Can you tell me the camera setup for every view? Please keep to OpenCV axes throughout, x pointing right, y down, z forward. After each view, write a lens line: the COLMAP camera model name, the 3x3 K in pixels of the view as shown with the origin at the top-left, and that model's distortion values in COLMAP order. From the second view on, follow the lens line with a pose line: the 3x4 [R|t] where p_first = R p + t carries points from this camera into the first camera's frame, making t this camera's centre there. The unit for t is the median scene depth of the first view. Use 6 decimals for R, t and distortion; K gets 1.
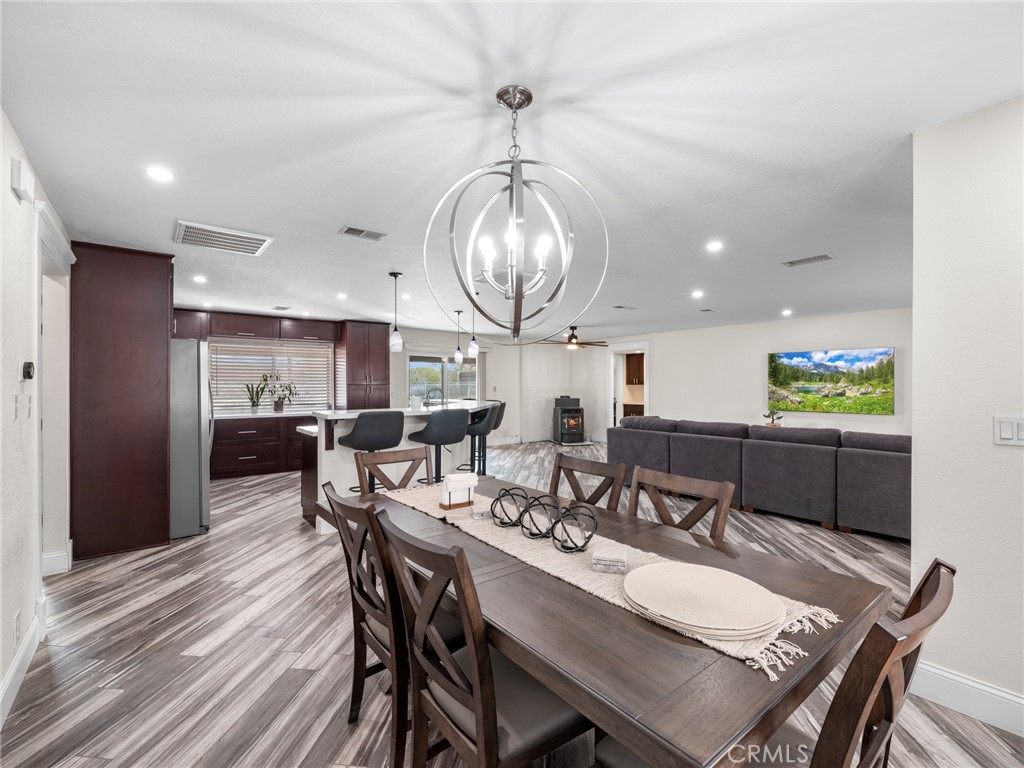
lens RADIAL K [[462.1, 0, 512.0], [0, 462.1, 384.0], [0, 0, 1]] dist [-0.001061, -0.000403]
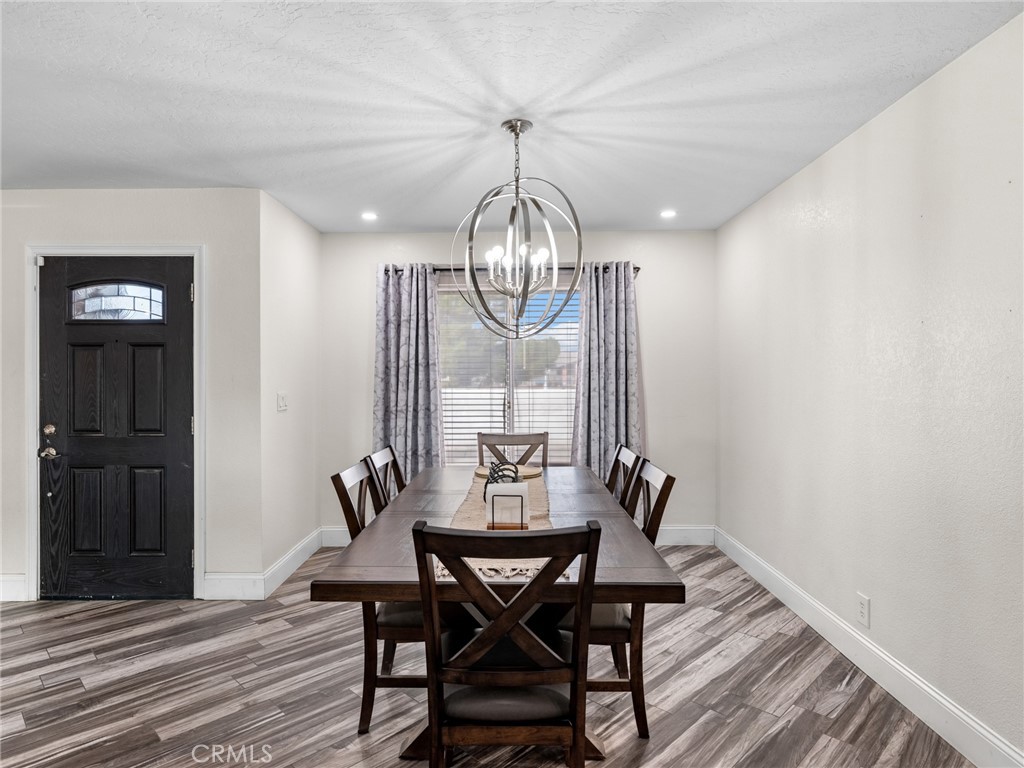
lens RADIAL K [[592.4, 0, 512.5], [0, 592.4, 376.2], [0, 0, 1]] dist [0.000594, 0.000181]
pose [[-0.783214, 0.002001, 0.621749, -0.231844], [0.001383, 0.999998, -0.001476, 0.002790], [-0.621750, -0.000296, -0.783215, 0.552903]]
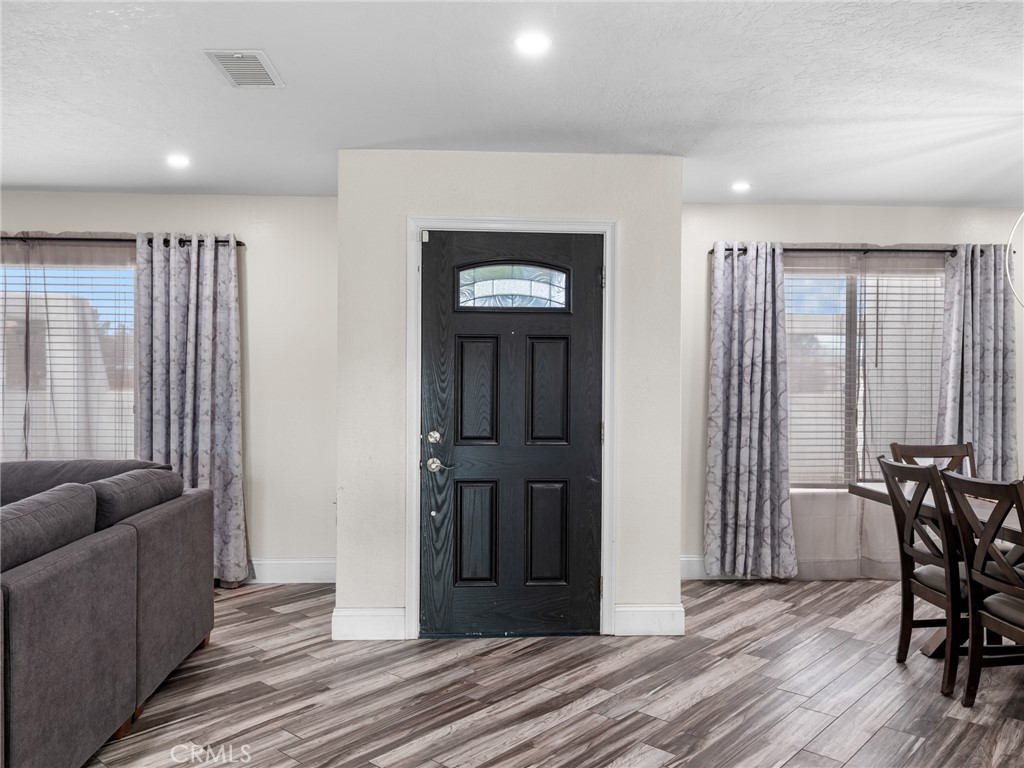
lens RADIAL K [[799.2, 0, 519.6], [0, 799.2, 383.7], [0, 0, 1]] dist [0.000674, 0.001295]
pose [[-0.819735, -0.012103, 0.572615, 0.012032], [-0.007607, 0.999919, 0.010244, 0.002513], [-0.572692, 0.004042, -0.819760, 0.838163]]
